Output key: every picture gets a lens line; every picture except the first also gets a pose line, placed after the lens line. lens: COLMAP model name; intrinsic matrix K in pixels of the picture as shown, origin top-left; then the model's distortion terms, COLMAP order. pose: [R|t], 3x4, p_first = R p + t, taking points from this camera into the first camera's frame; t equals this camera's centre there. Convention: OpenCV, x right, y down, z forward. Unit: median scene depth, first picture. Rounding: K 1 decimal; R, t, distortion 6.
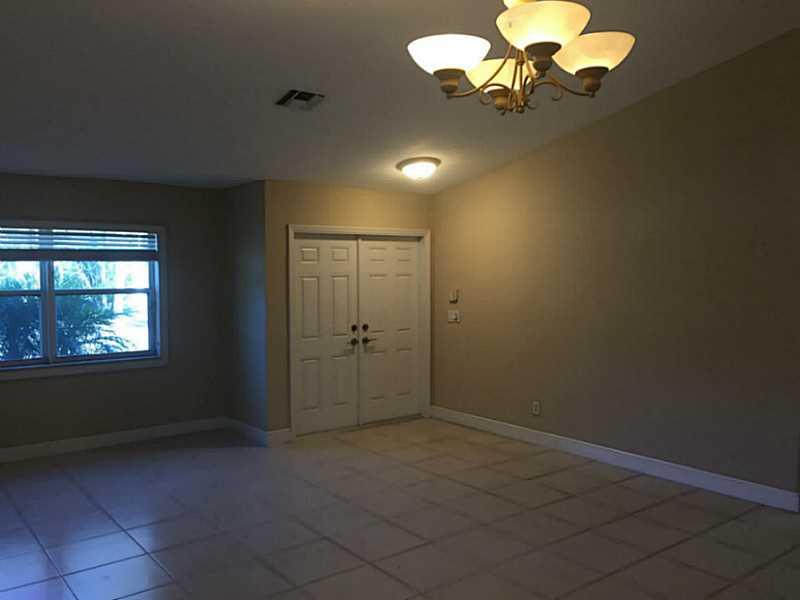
lens RADIAL K [[678.7, 0, 403.0], [0, 678.7, 302.9], [0, 0, 1]] dist [0.011558, 0.004912]
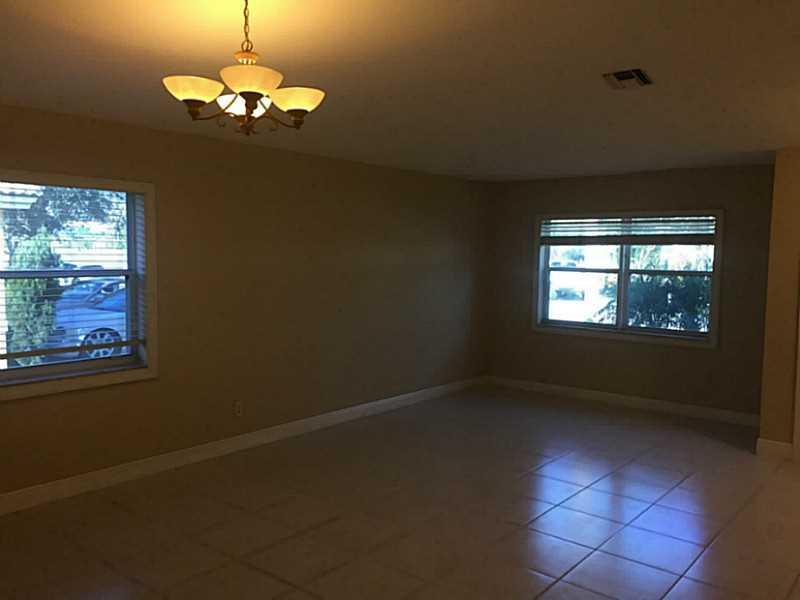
lens RADIAL K [[678.7, 0, 402.5], [0, 678.7, 298.2], [0, 0, 1]] dist [0.011558, 0.004912]
pose [[0.187641, 0.072272, -0.979575, 0.588773], [-0.061260, 0.996209, 0.061764, -0.017633], [0.980325, 0.048419, 0.191357, 0.386447]]
